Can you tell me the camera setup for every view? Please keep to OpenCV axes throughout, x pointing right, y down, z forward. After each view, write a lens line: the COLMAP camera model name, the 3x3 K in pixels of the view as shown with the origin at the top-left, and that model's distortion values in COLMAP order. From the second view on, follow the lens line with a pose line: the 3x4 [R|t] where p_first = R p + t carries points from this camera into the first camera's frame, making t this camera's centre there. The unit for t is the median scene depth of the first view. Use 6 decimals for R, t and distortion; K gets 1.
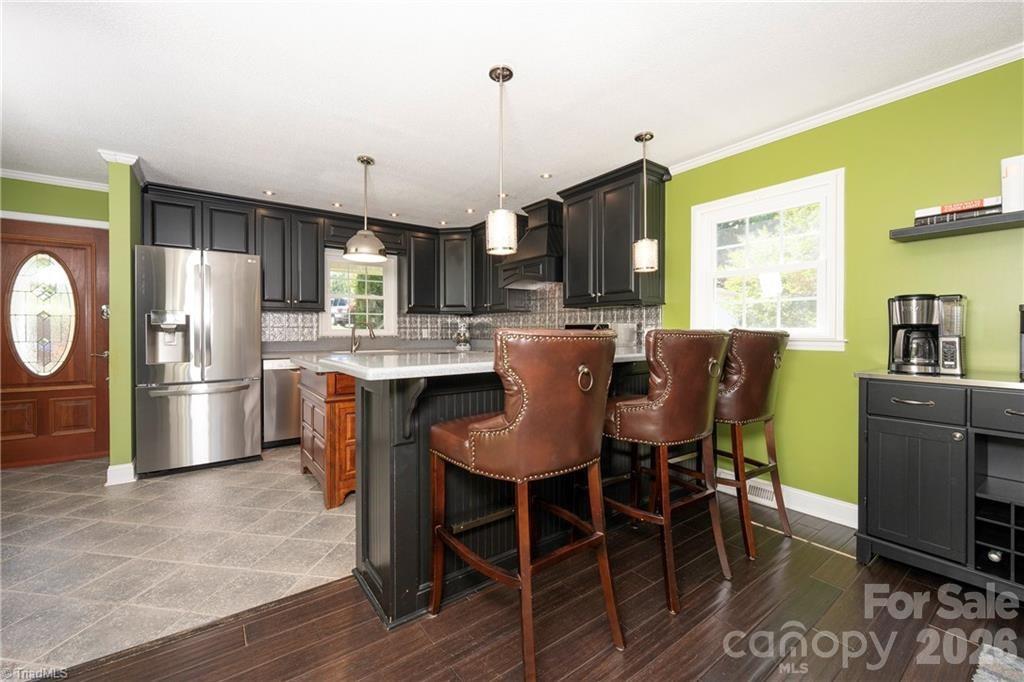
lens RADIAL K [[412.1, 0, 497.8], [0, 412.1, 335.8], [0, 0, 1]] dist [0.001052, 0.000035]
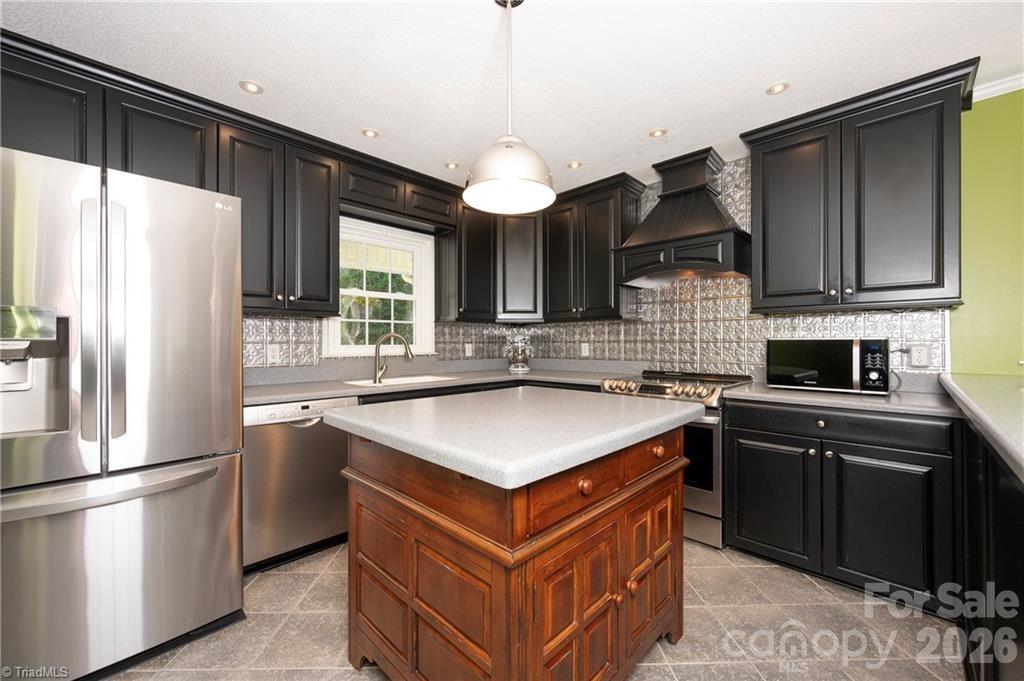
lens RADIAL K [[401.0, 0, 507.2], [0, 401.0, 343.7], [0, 0, 1]] dist [-0.000209, -0.000187]
pose [[0.985465, -0.001509, 0.169872, -0.301224], [0.002772, 0.999970, -0.007198, -0.015622], [-0.169856, 0.007564, 0.985440, 0.417198]]
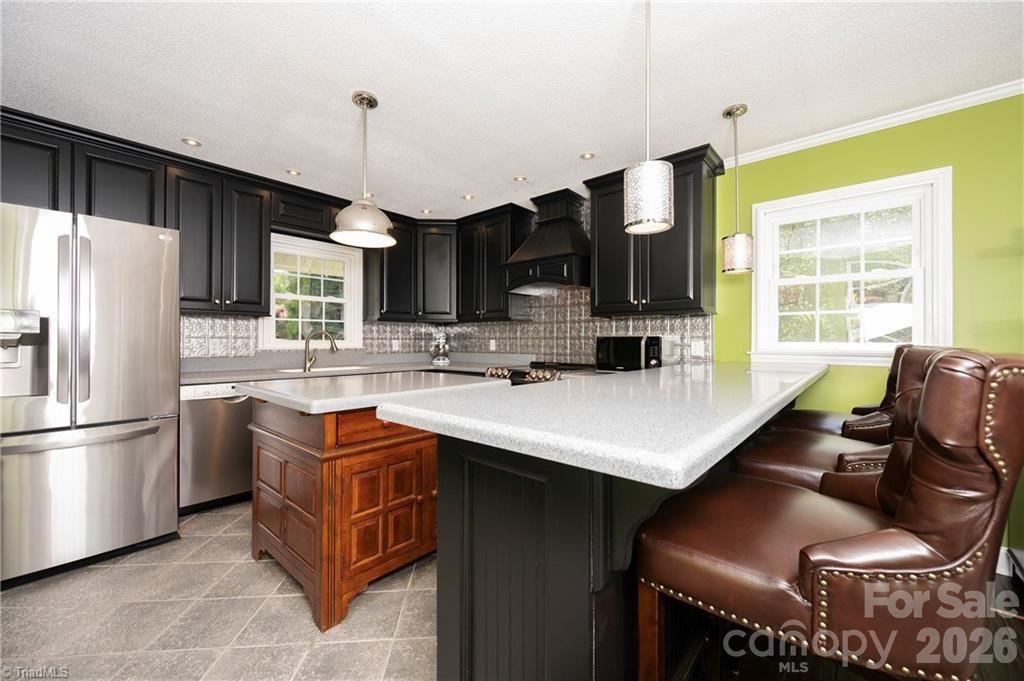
lens RADIAL K [[402.4, 0, 514.1], [0, 402.4, 340.2], [0, 0, 1]] dist [-0.000759, -0.000012]
pose [[0.973079, 0.002850, 0.230453, -0.173314], [0.000028, 0.999922, -0.012485, -0.007997], [-0.230470, 0.012156, 0.973003, 0.213334]]
